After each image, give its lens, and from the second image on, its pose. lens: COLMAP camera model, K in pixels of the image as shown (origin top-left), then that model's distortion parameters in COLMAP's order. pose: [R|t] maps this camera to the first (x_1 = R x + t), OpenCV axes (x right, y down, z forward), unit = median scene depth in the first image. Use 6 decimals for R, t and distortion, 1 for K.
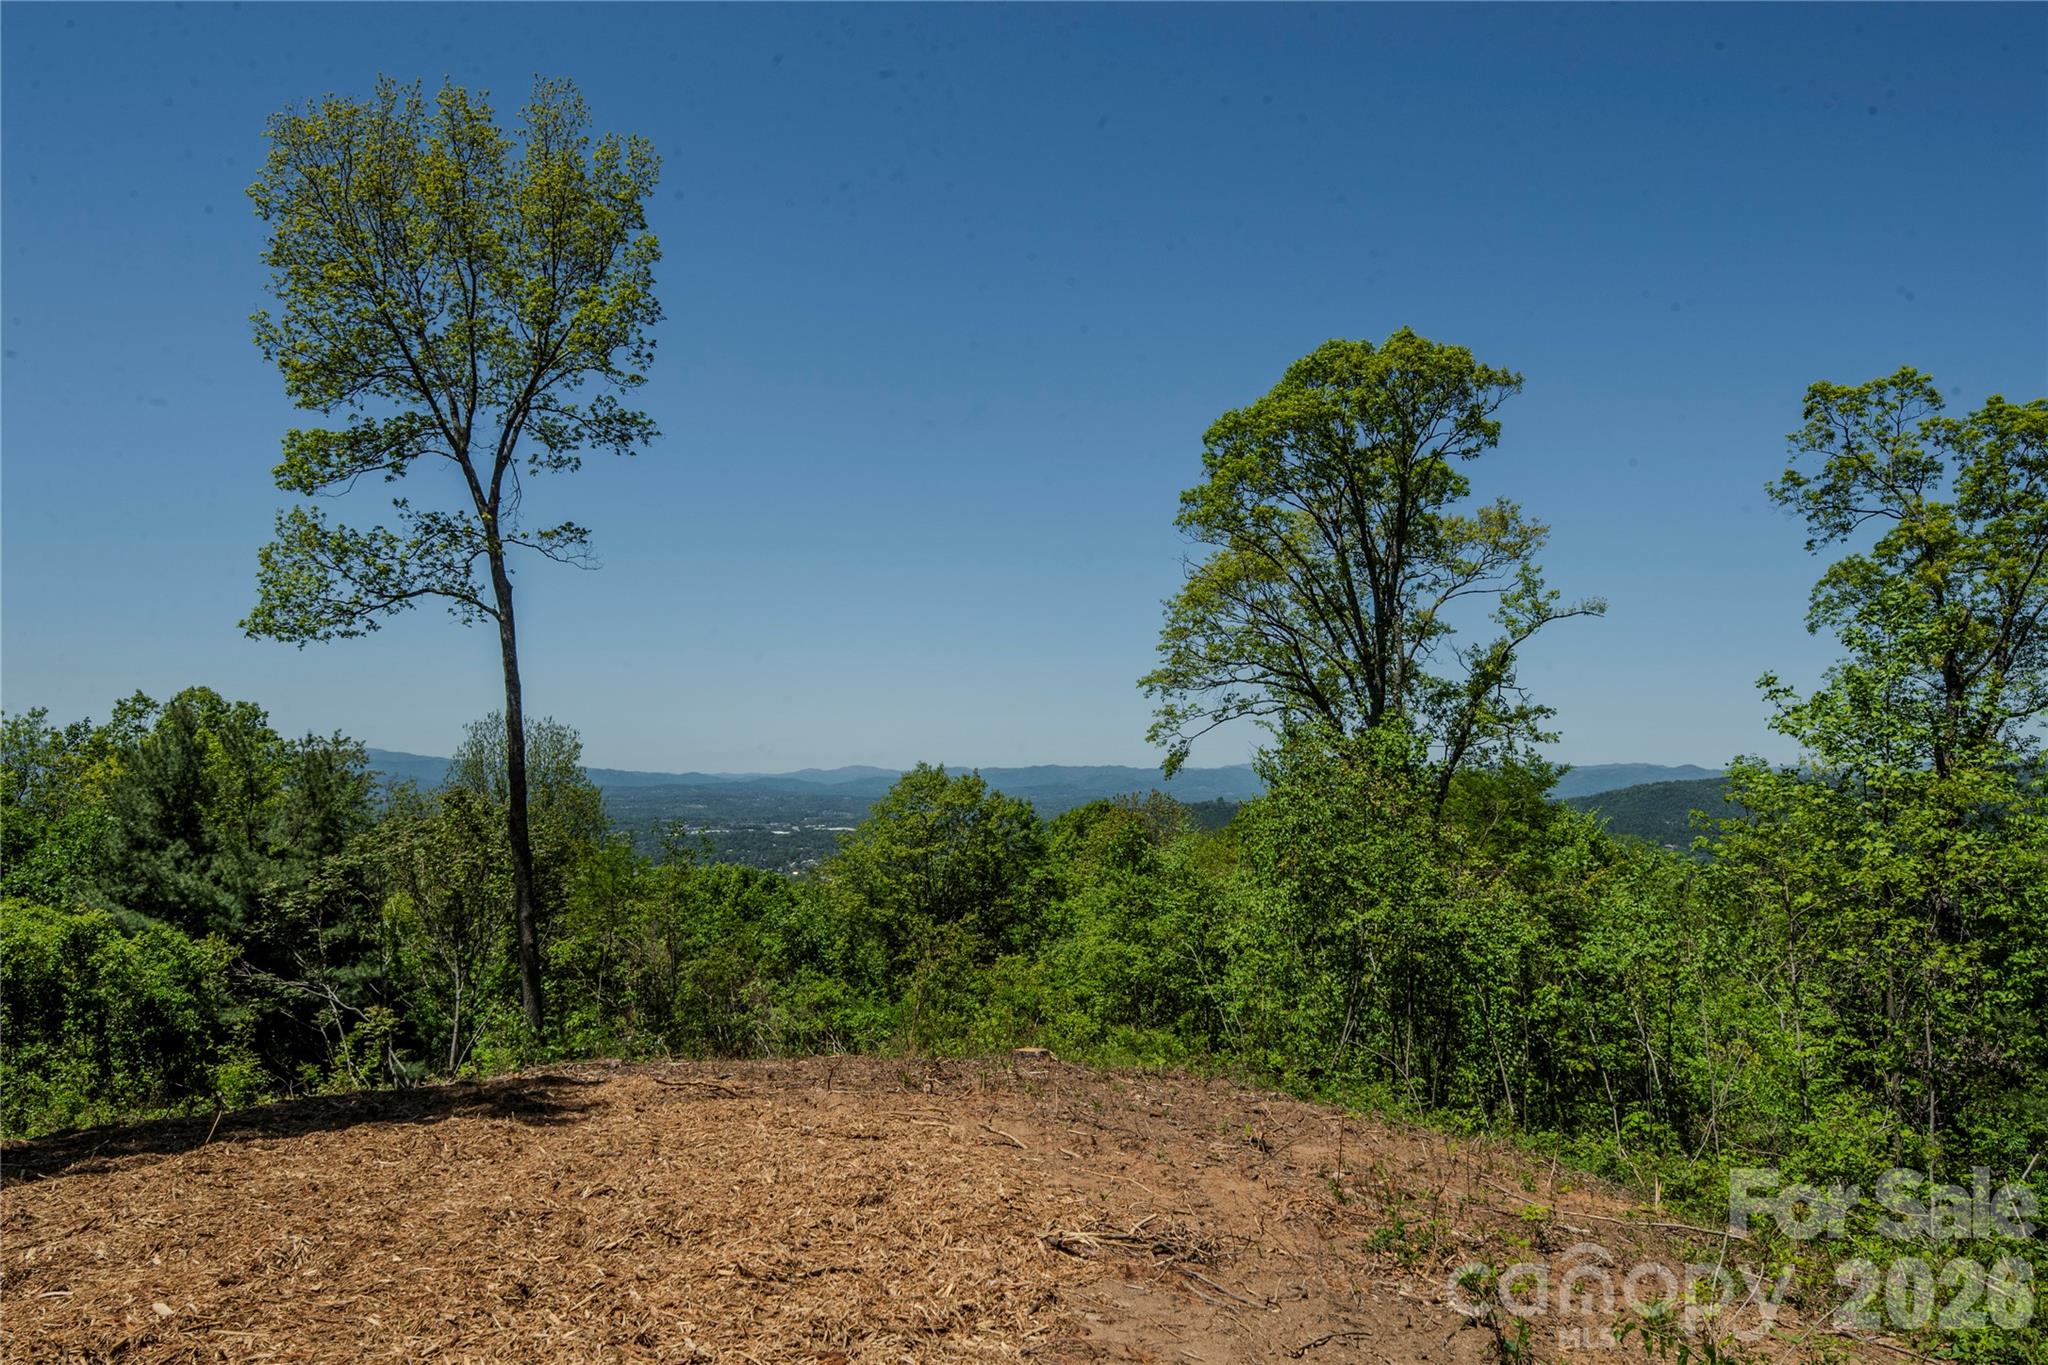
lens RADIAL K [[1402.4, 0, 1022.3], [0, 1402.4, 683.5], [0, 0, 1]] dist [0.037616, -0.003354]
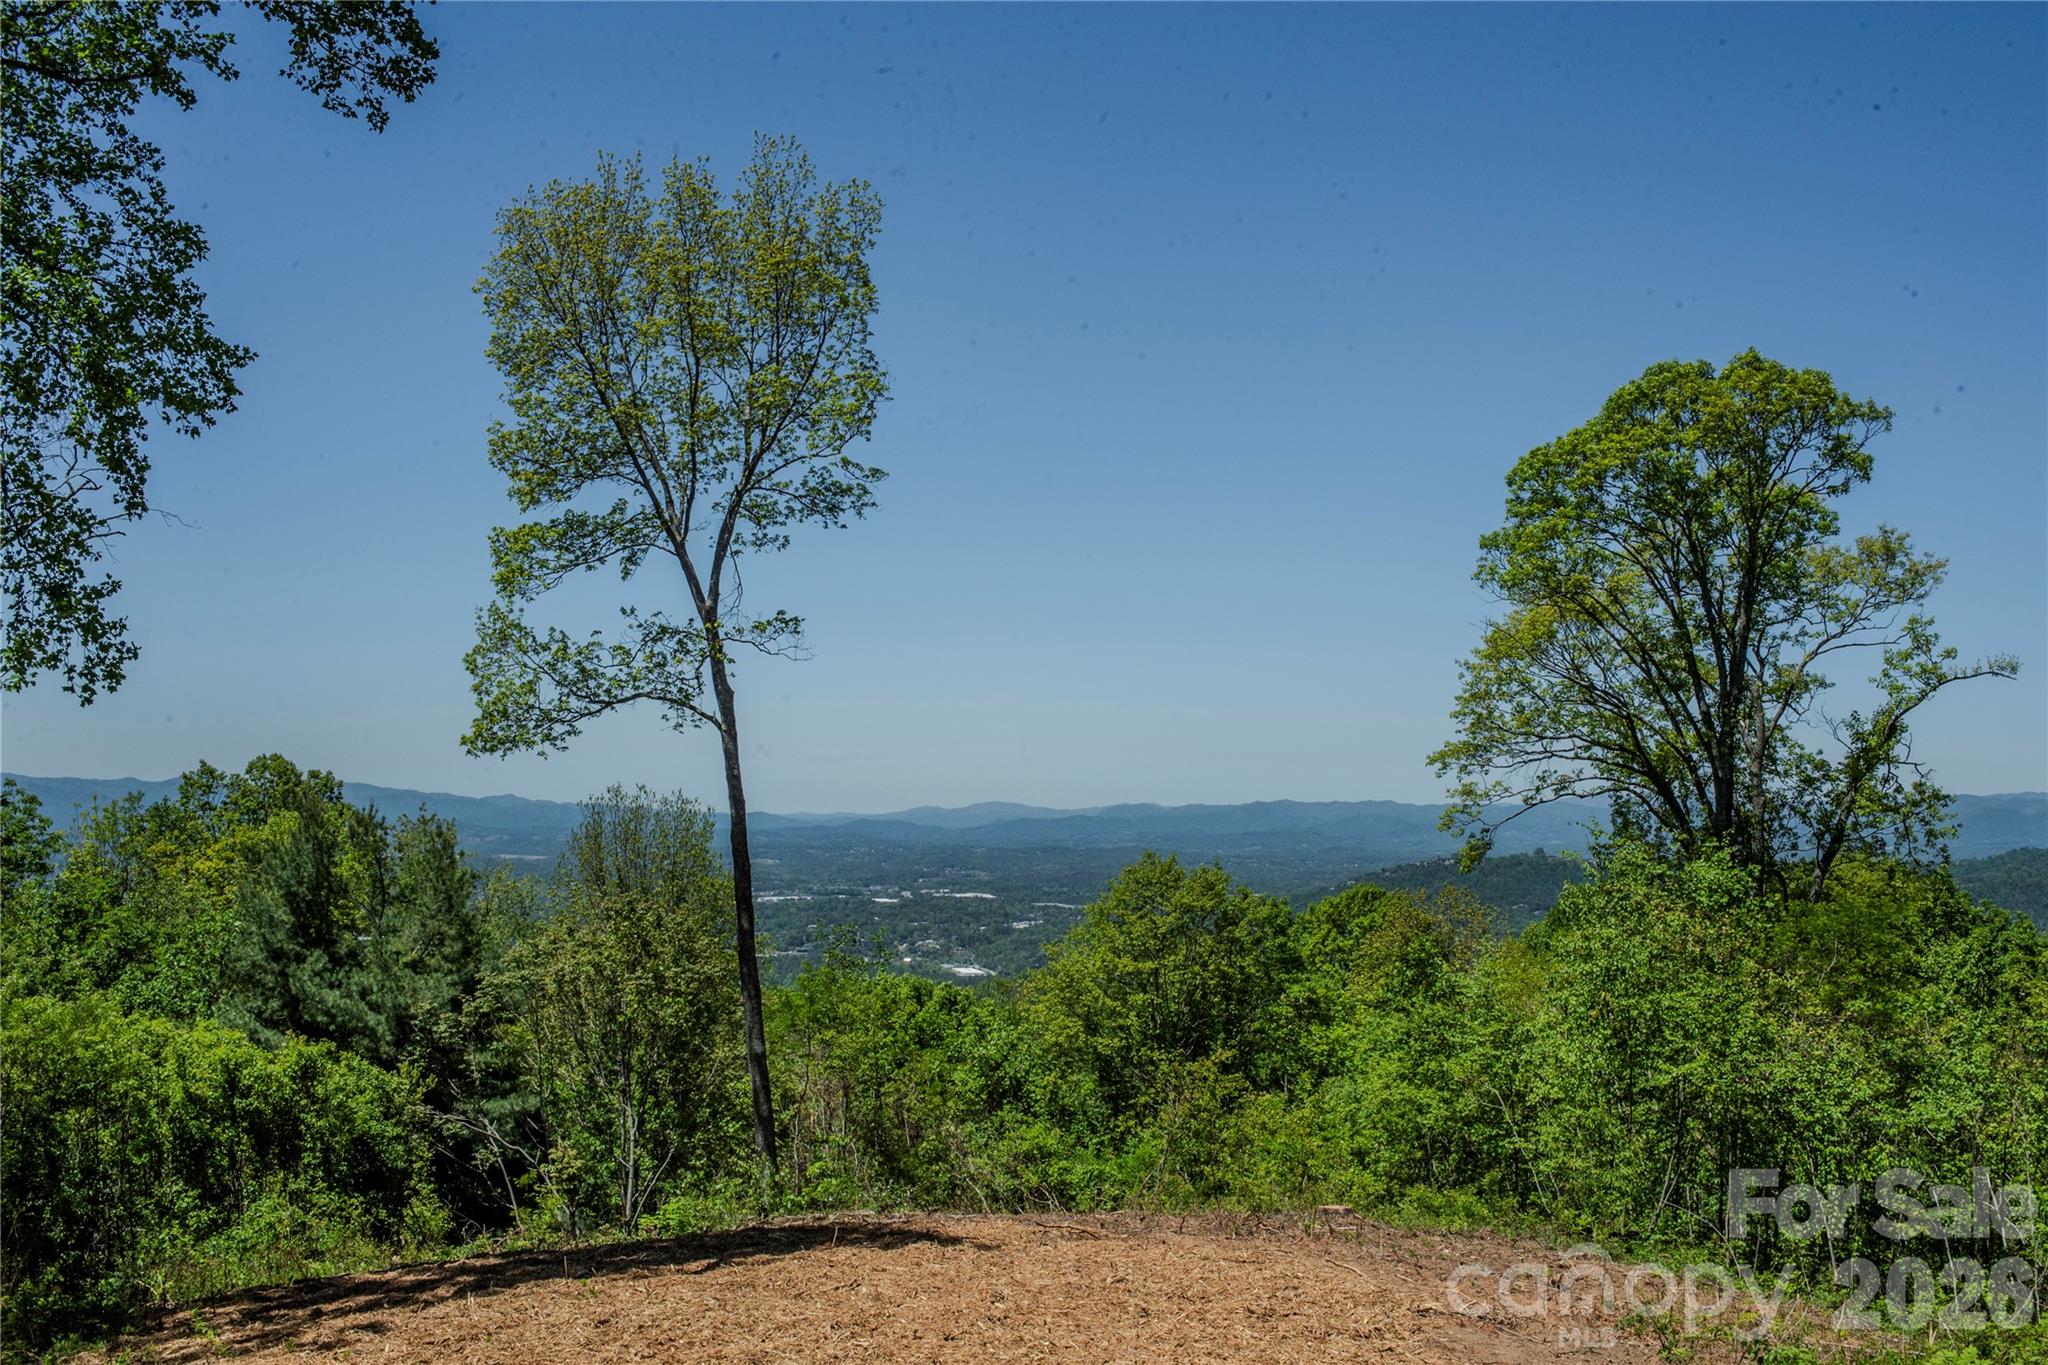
lens RADIAL K [[2085.3, 0, 1007.2], [0, 2085.3, 677.7], [0, 0, 1]] dist [-0.057155, 0.000000]
pose [[0.993891, -0.009673, -0.109945, -0.028654], [0.009575, 0.999953, -0.001418, -0.055336], [0.109953, 0.000357, 0.993937, -0.234993]]
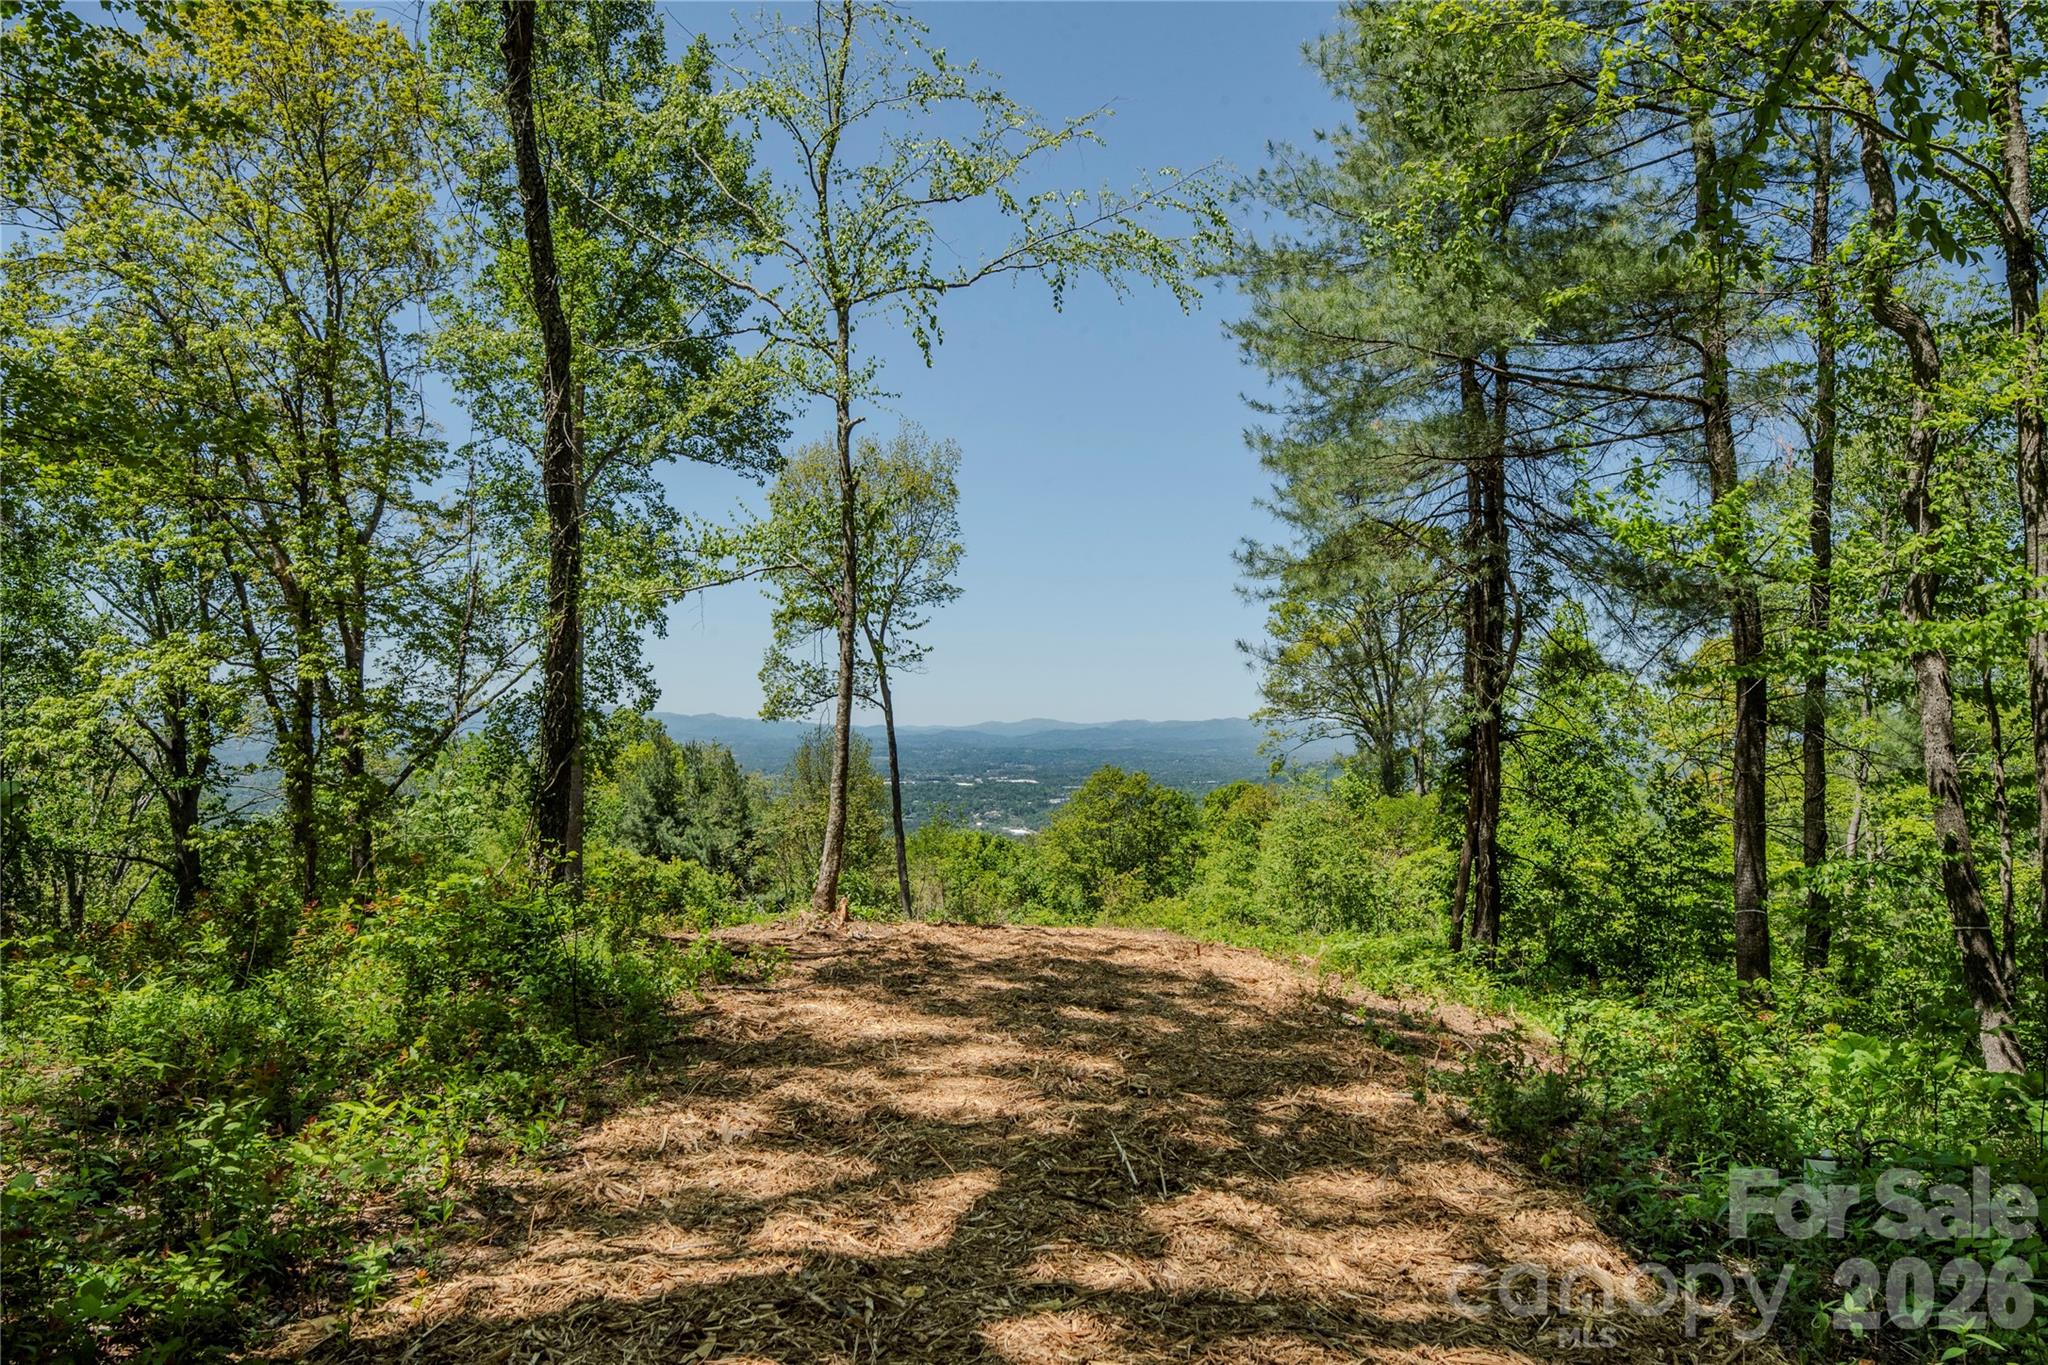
lens RADIAL K [[1402.4, 0, 1021.1], [0, 1402.4, 688.2], [0, 0, 1]] dist [0.037616, -0.003354]
pose [[0.991772, -0.003286, -0.127972, 0.037757], [0.008006, 0.999306, 0.036383, -0.104577], [0.127764, -0.037108, 0.991110, -0.622406]]
